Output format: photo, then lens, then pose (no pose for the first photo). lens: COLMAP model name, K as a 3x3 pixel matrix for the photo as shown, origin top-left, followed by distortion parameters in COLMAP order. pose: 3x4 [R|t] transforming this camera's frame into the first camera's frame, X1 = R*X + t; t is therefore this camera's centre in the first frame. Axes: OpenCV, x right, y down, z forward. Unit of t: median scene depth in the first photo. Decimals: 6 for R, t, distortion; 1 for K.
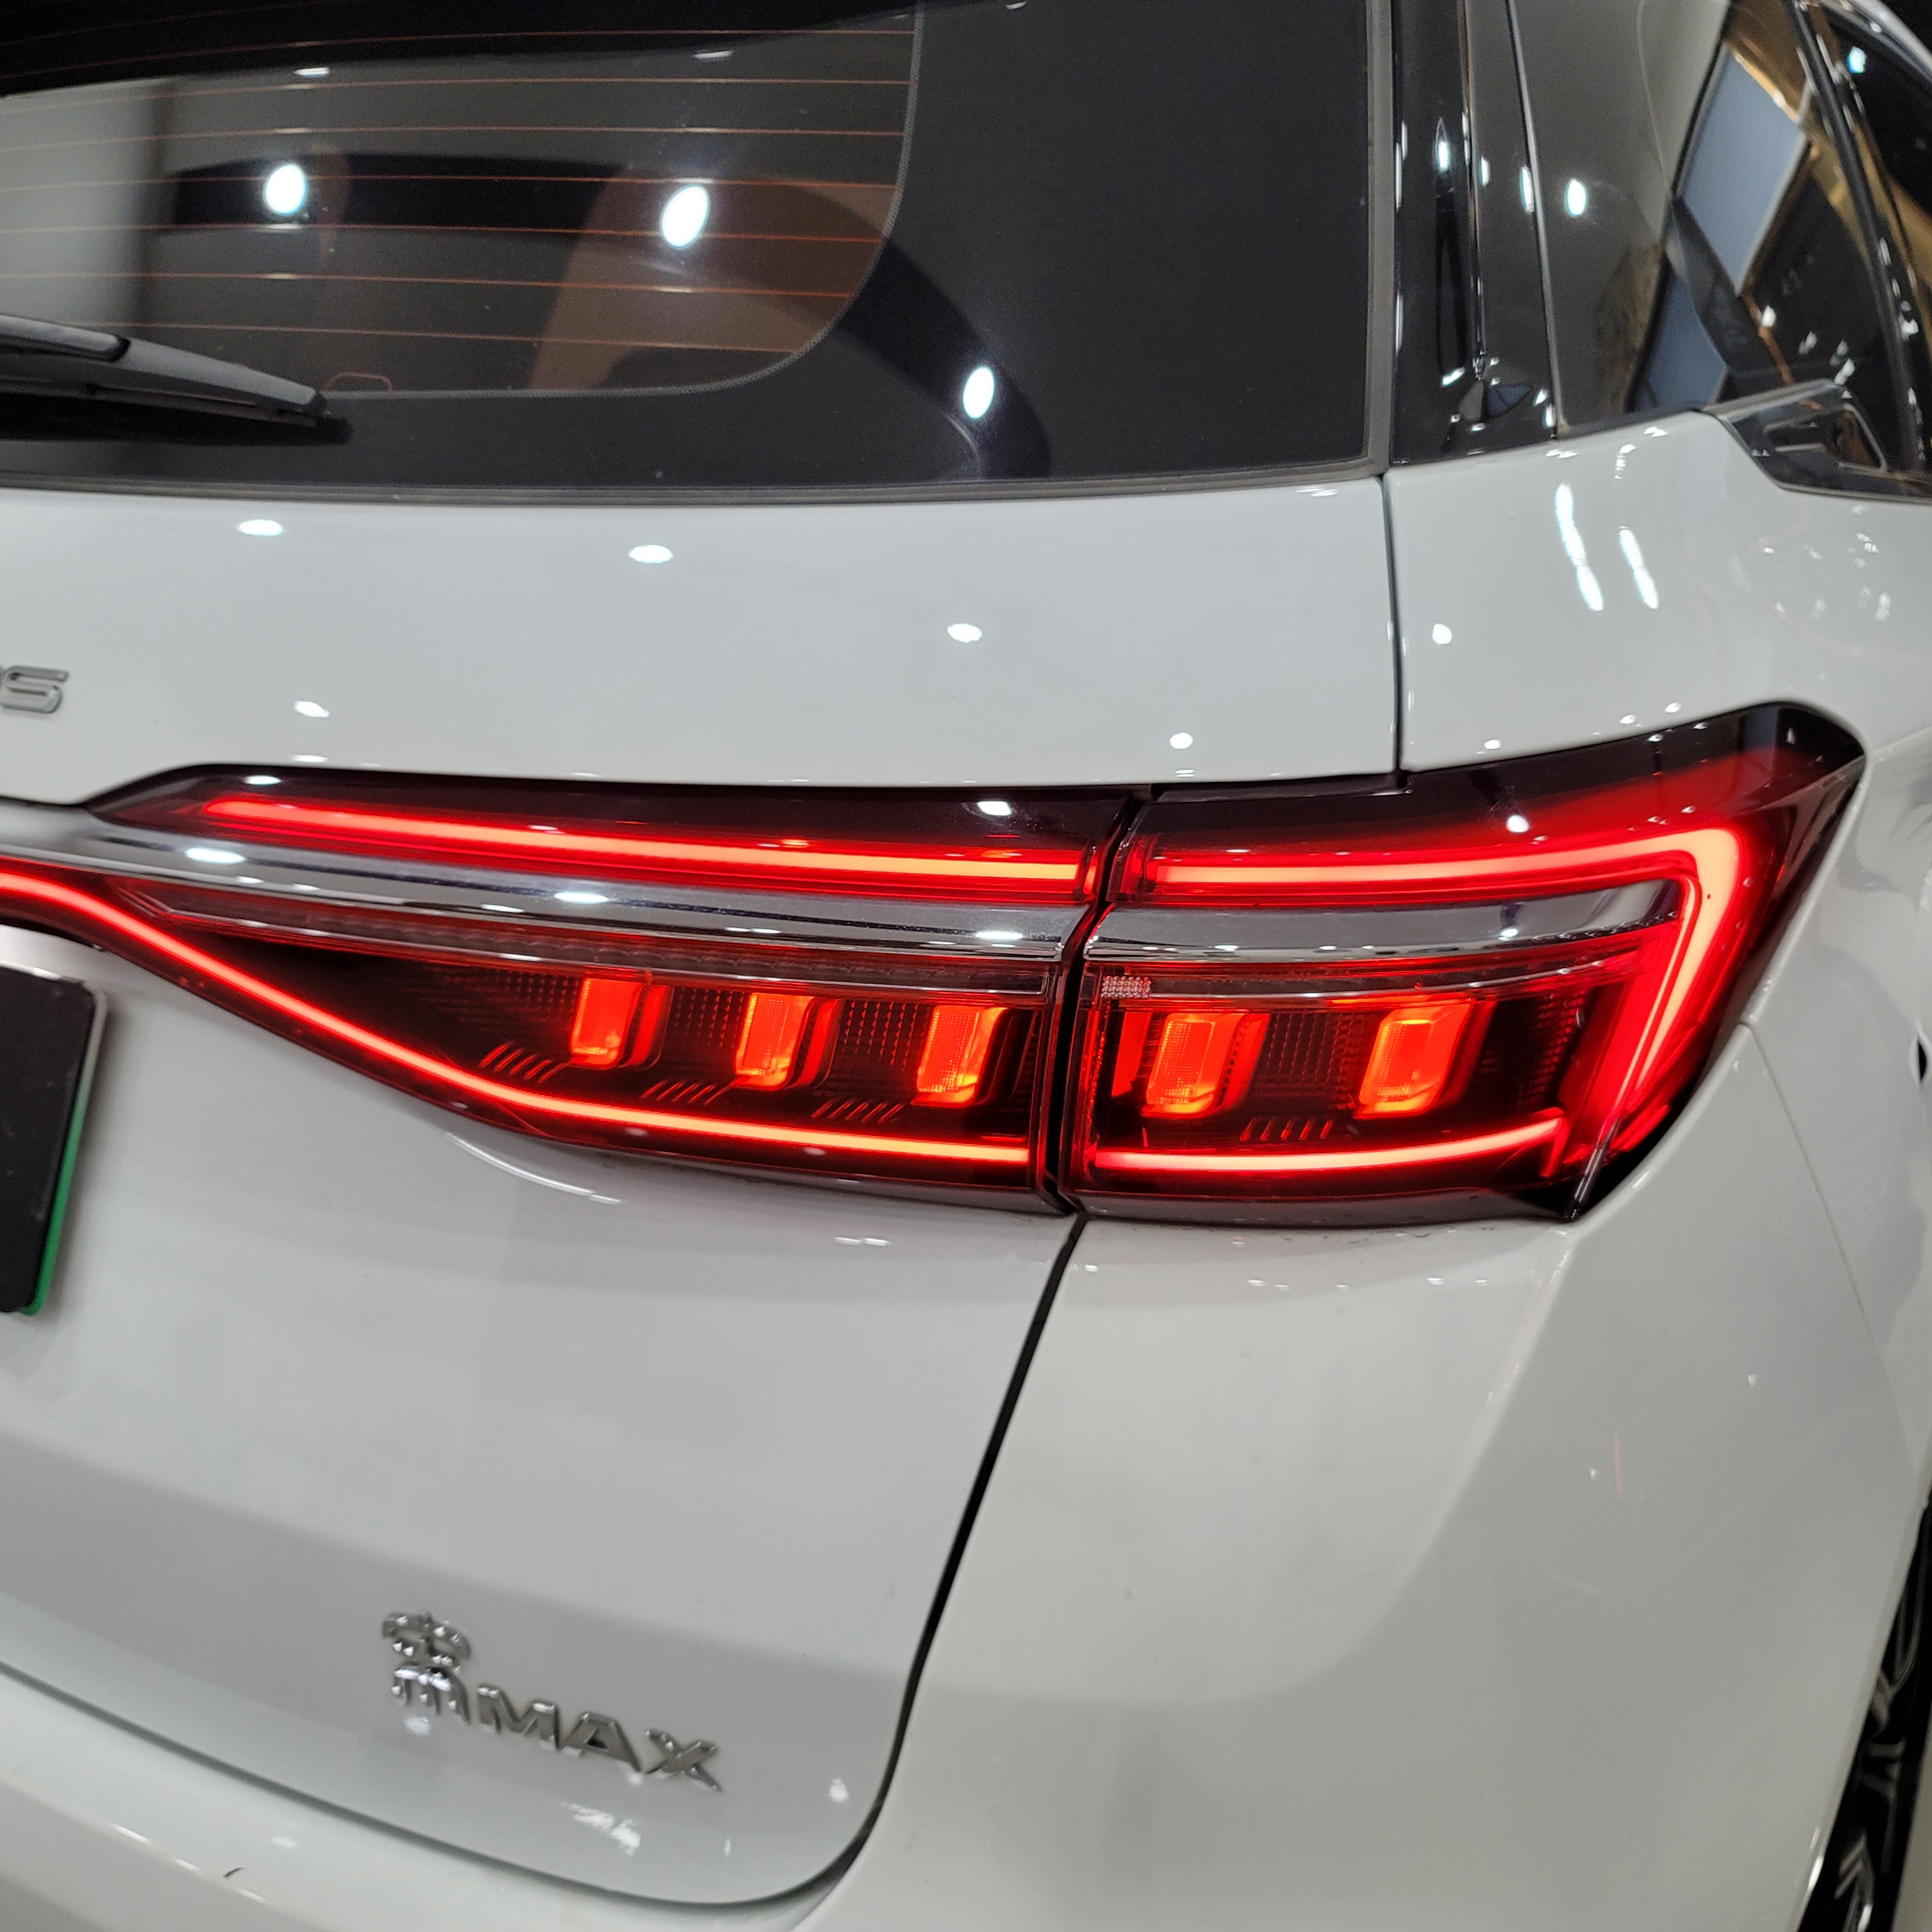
lens RADIAL K [[1892.7, 0, 991.8], [0, 1892.7, 965.6], [0, 0, 1]] dist [0.045940, 0.003356]
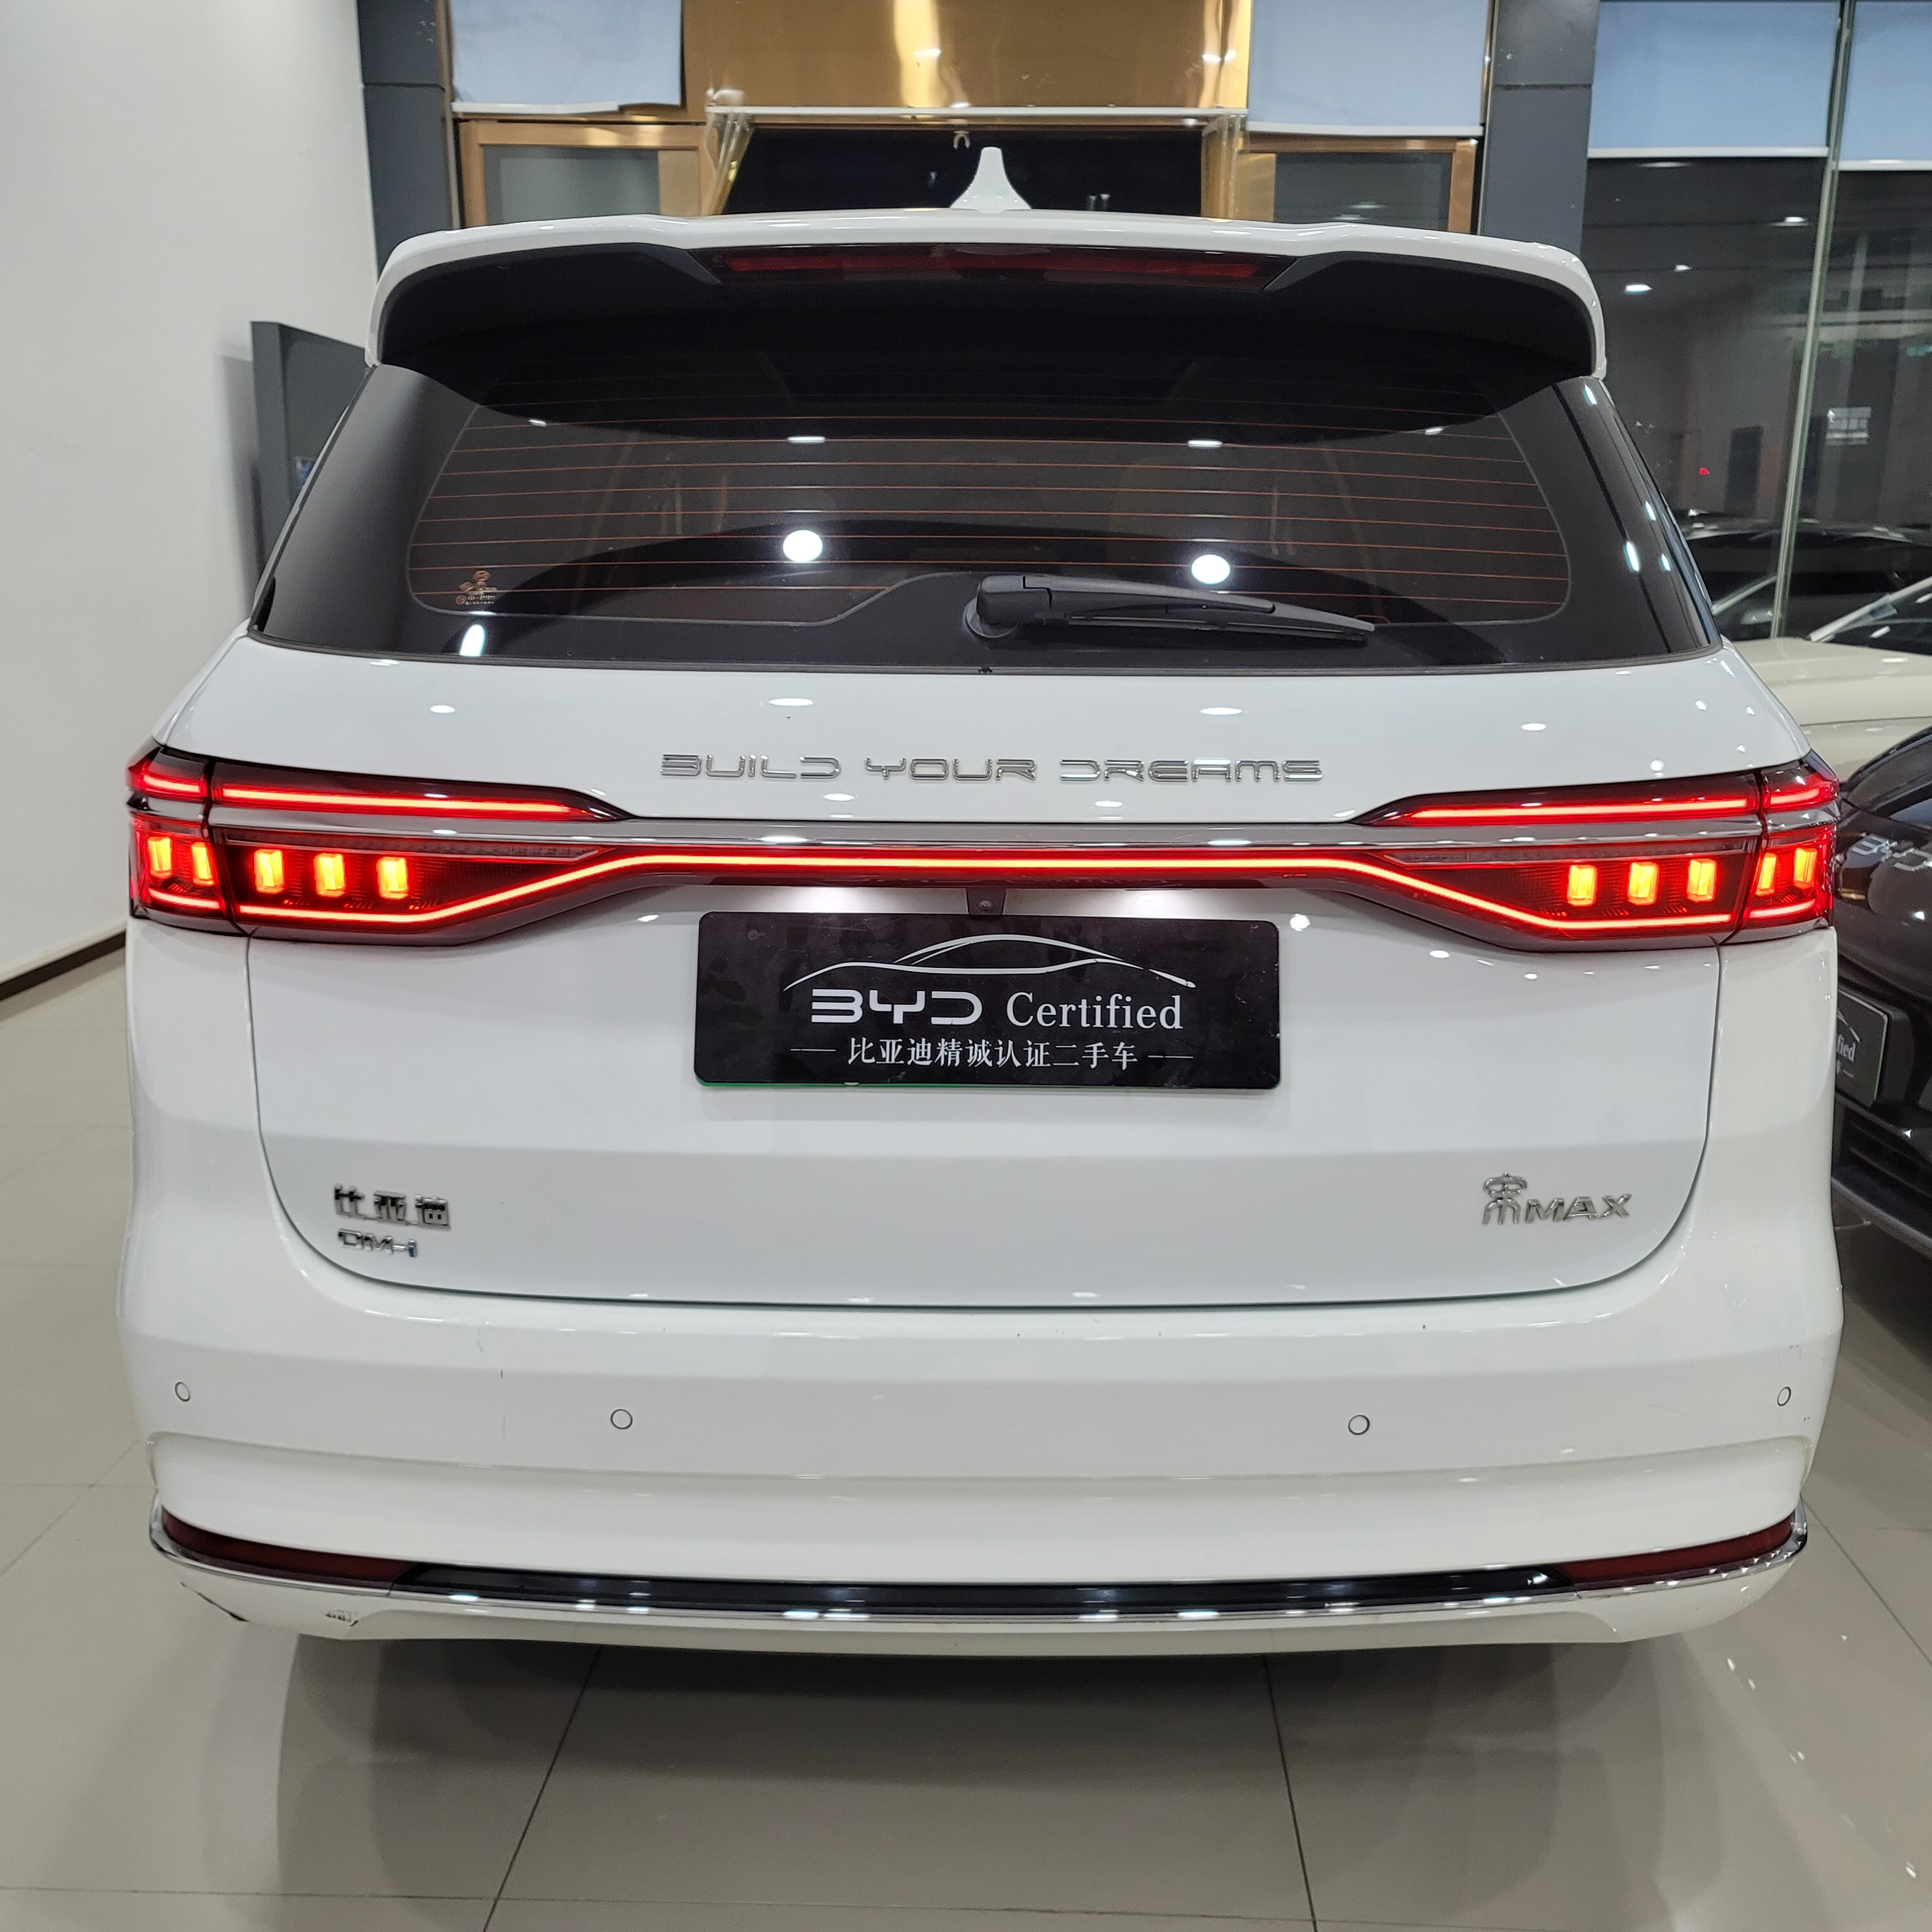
lens RADIAL K [[1892.7, 0, 991.8], [0, 1892.7, 965.6], [0, 0, 1]] dist [0.045940, 0.003356]
pose [[0.831480, -0.117193, 0.543054, -2.083434], [0.147570, 0.988972, -0.012524, 0.046336], [-0.535598, 0.090552, 0.839604, -0.577905]]
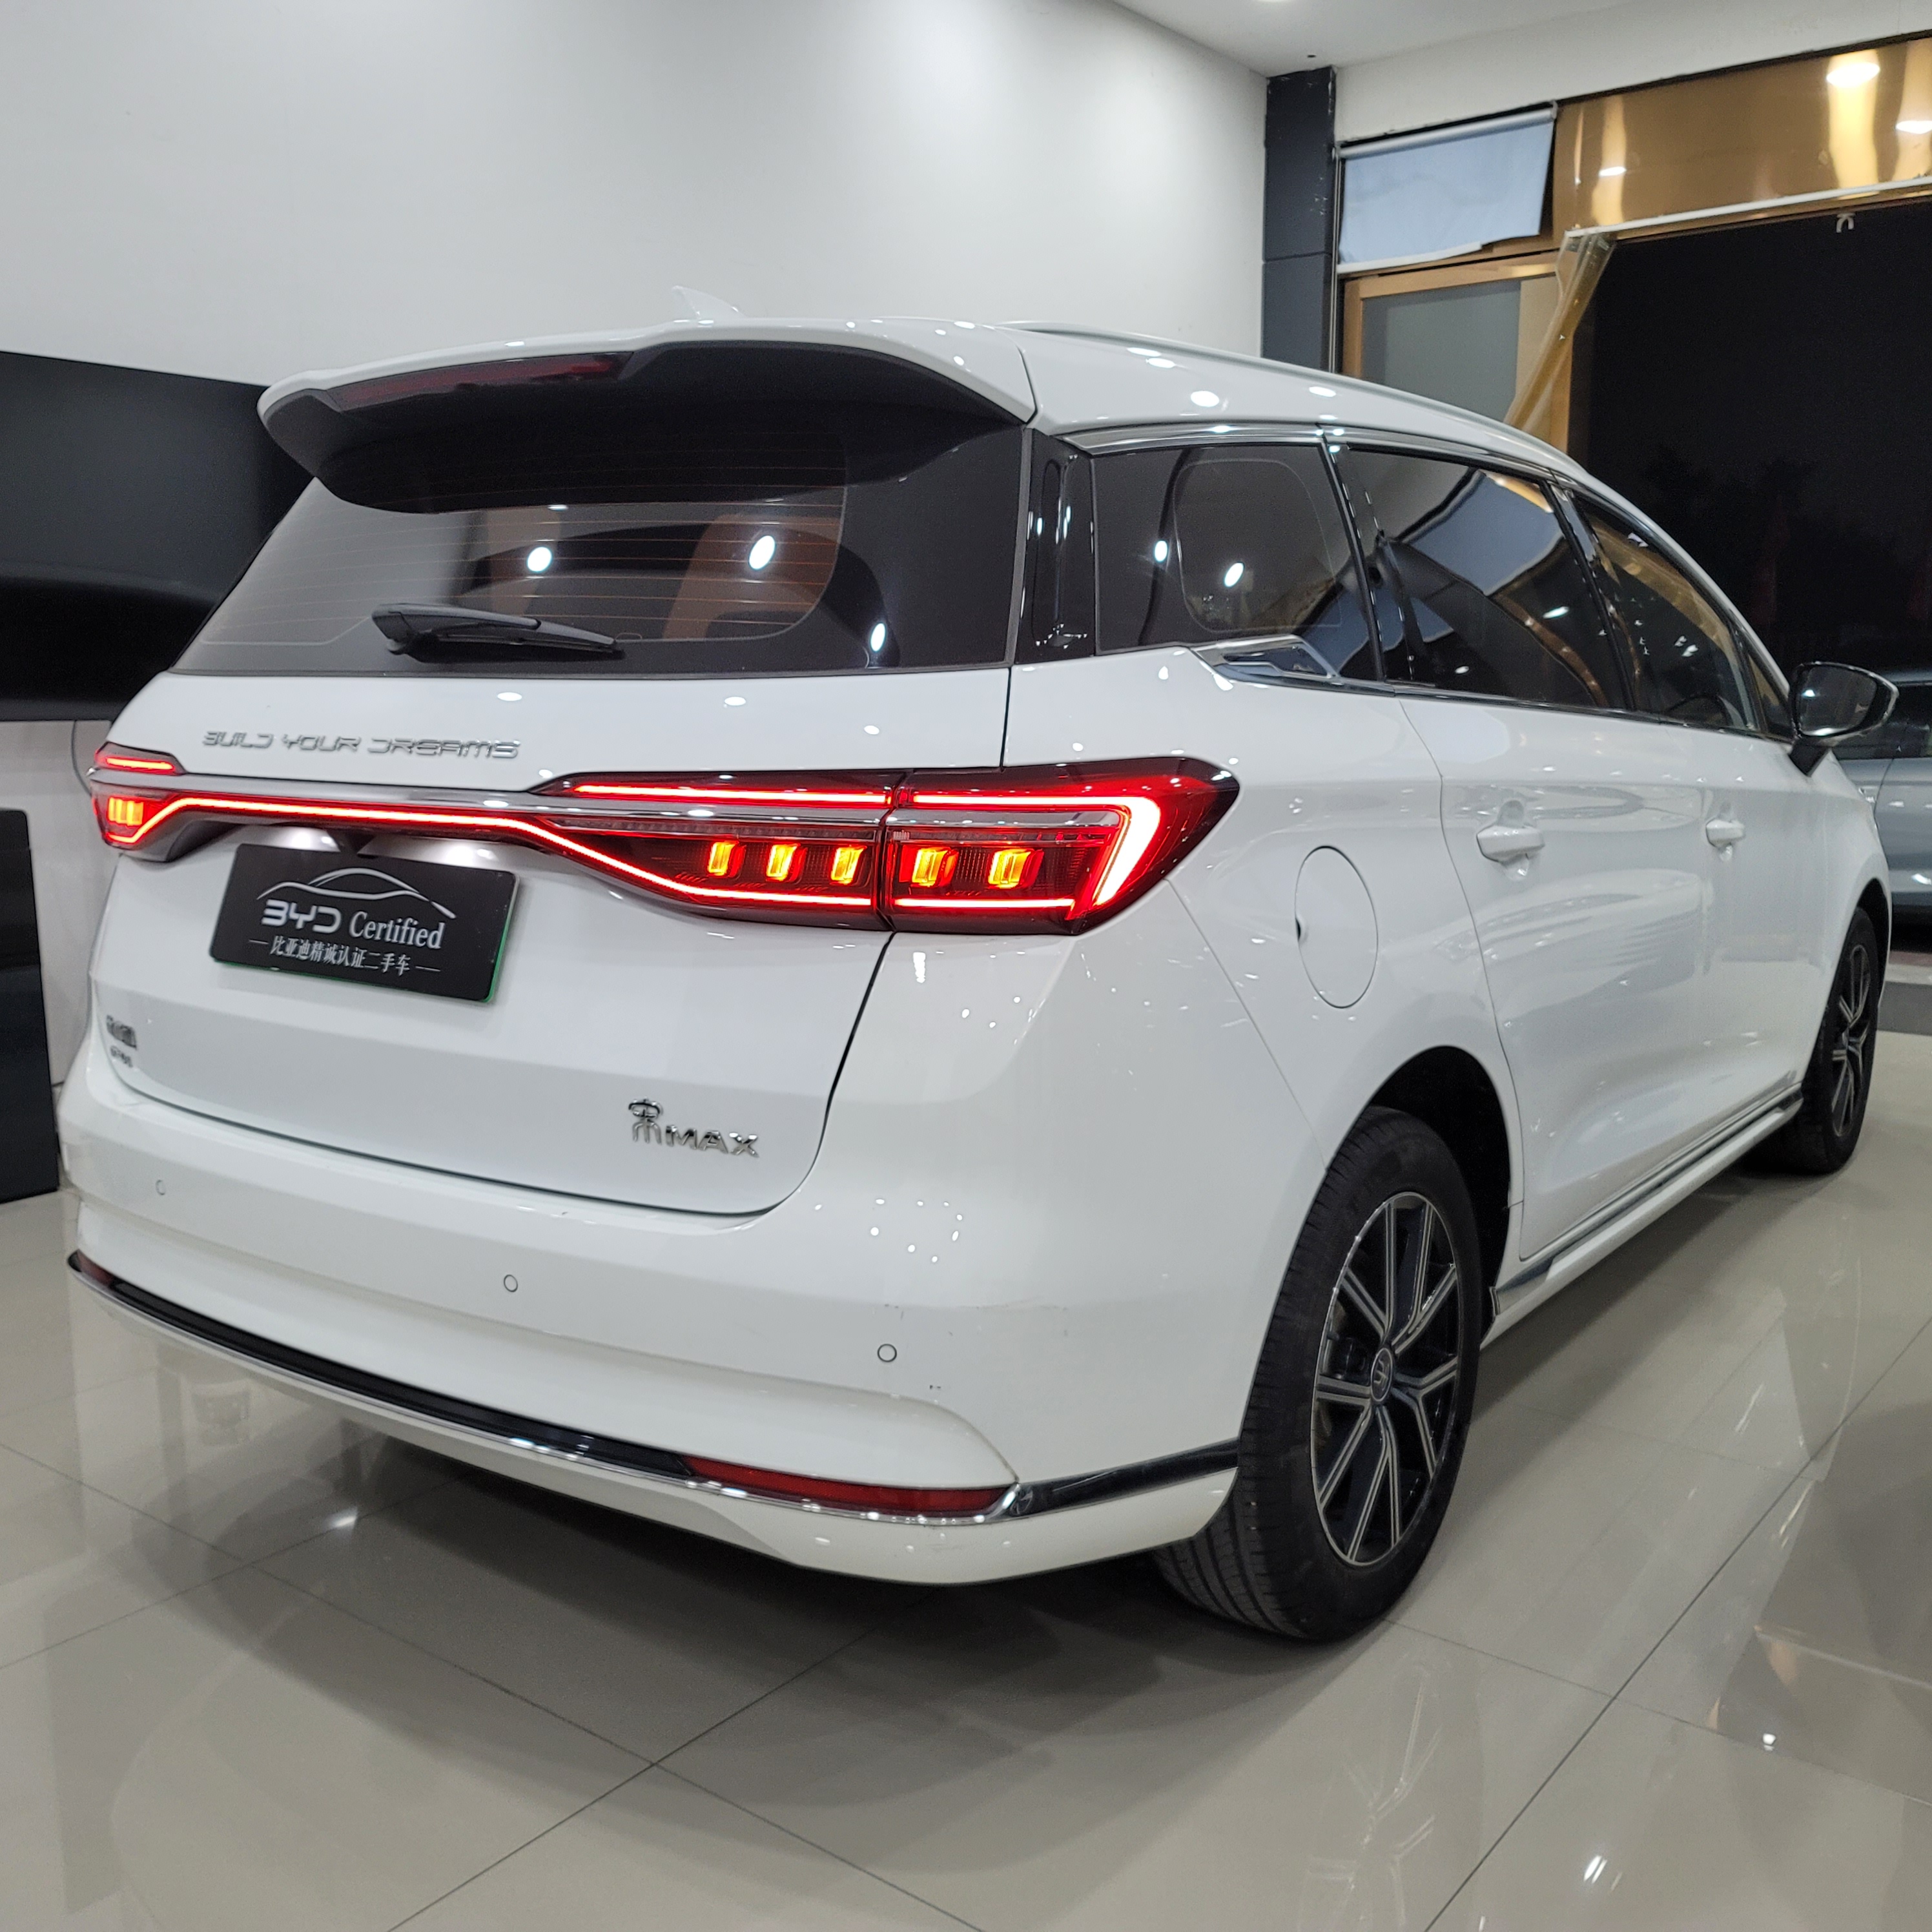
lens RADIAL K [[1892.7, 0, 991.8], [0, 1892.7, 965.6], [0, 0, 1]] dist [0.045940, 0.003356]
pose [[0.999289, 0.002496, -0.037619, 0.286080], [-0.007263, 0.991861, -0.127115, 0.517893], [0.036995, 0.127297, 0.991174, -1.658177]]
